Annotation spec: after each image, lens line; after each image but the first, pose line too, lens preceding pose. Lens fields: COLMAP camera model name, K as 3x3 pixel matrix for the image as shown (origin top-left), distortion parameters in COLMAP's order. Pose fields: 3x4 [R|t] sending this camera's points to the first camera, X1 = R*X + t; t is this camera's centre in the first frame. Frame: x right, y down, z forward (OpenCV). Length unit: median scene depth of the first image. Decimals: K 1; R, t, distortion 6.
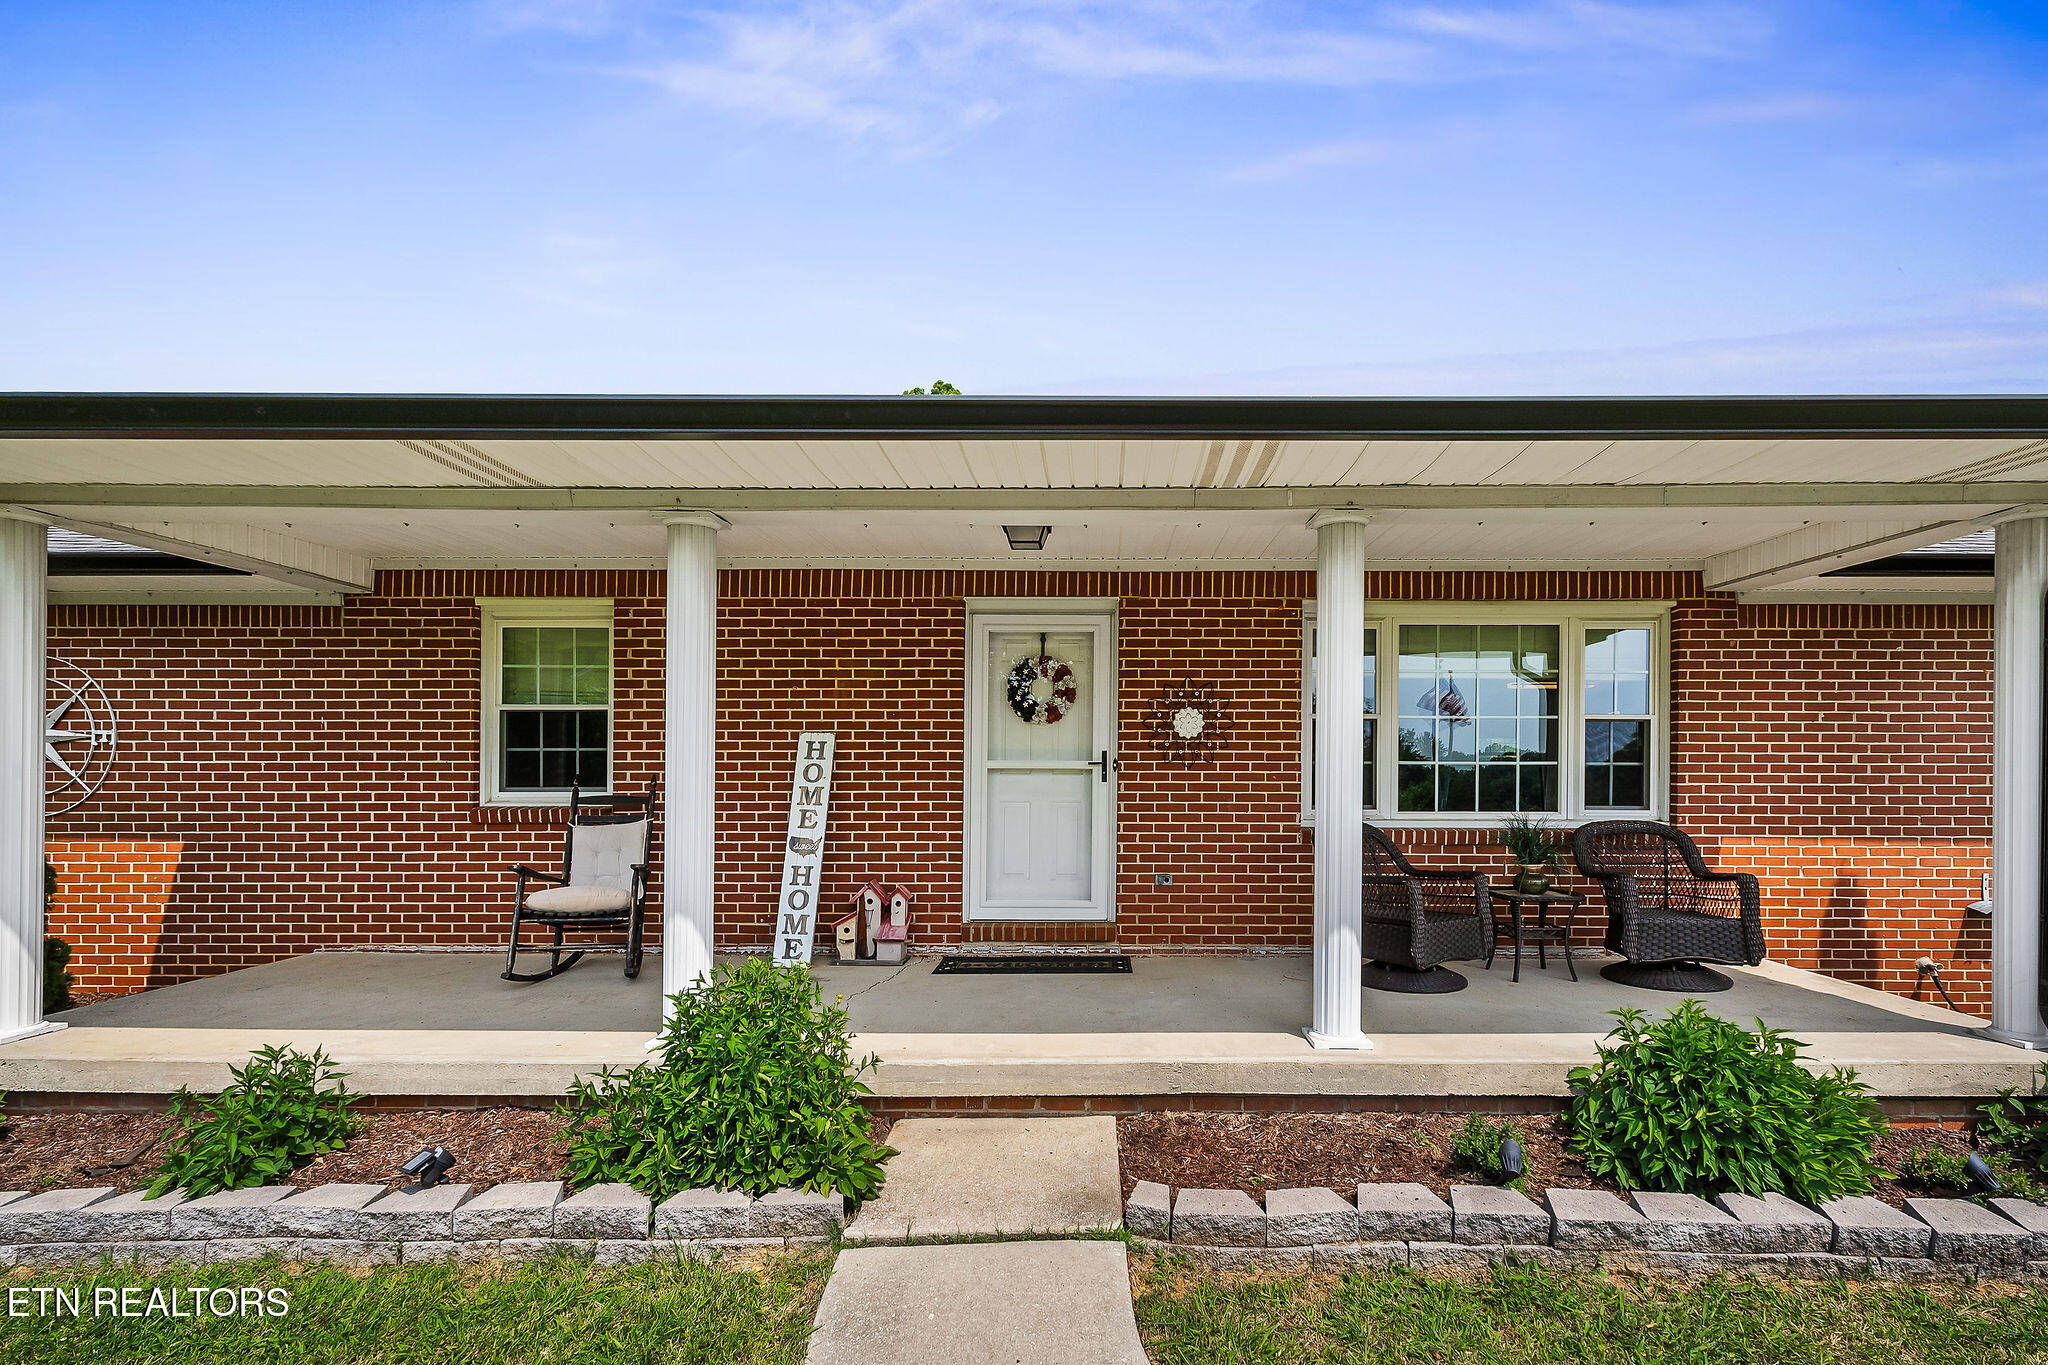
lens RADIAL K [[1265.5, 0, 1024.0], [0, 1265.5, 682.5], [0, 0, 1]] dist [0.003971, 0.000796]
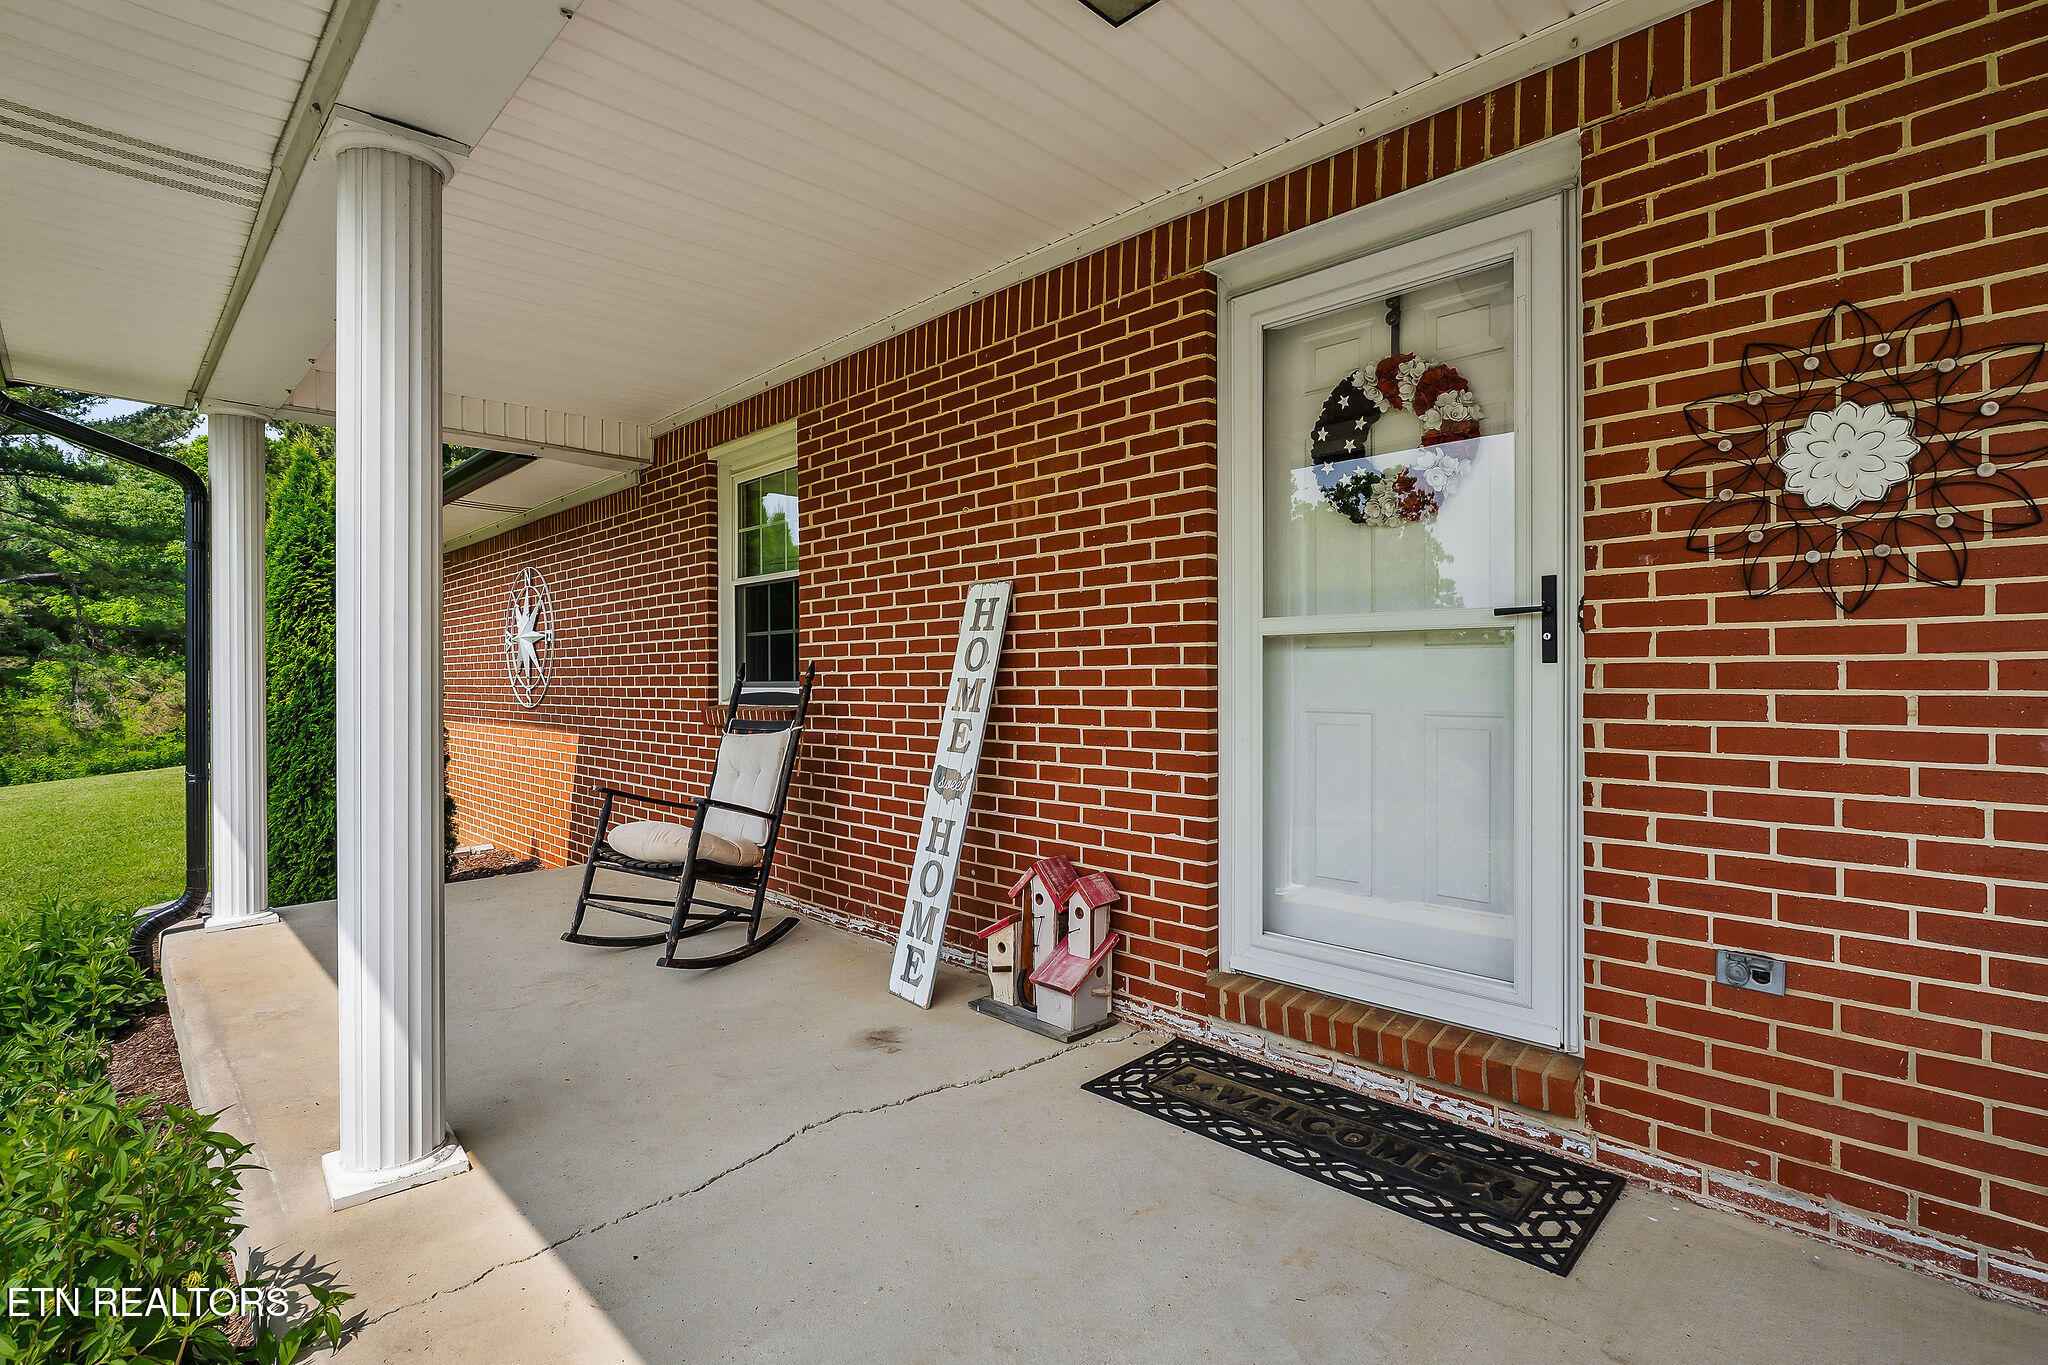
lens RADIAL K [[957.2, 0, 1027.4], [0, 957.2, 652.6], [0, 0, 1]] dist [-0.011906, 0.000627]
pose [[0.713472, -0.023155, -0.700301, 0.147713], [0.059647, 0.997833, 0.027776, 0.059993], [0.698141, -0.061588, 0.713307, 0.708790]]
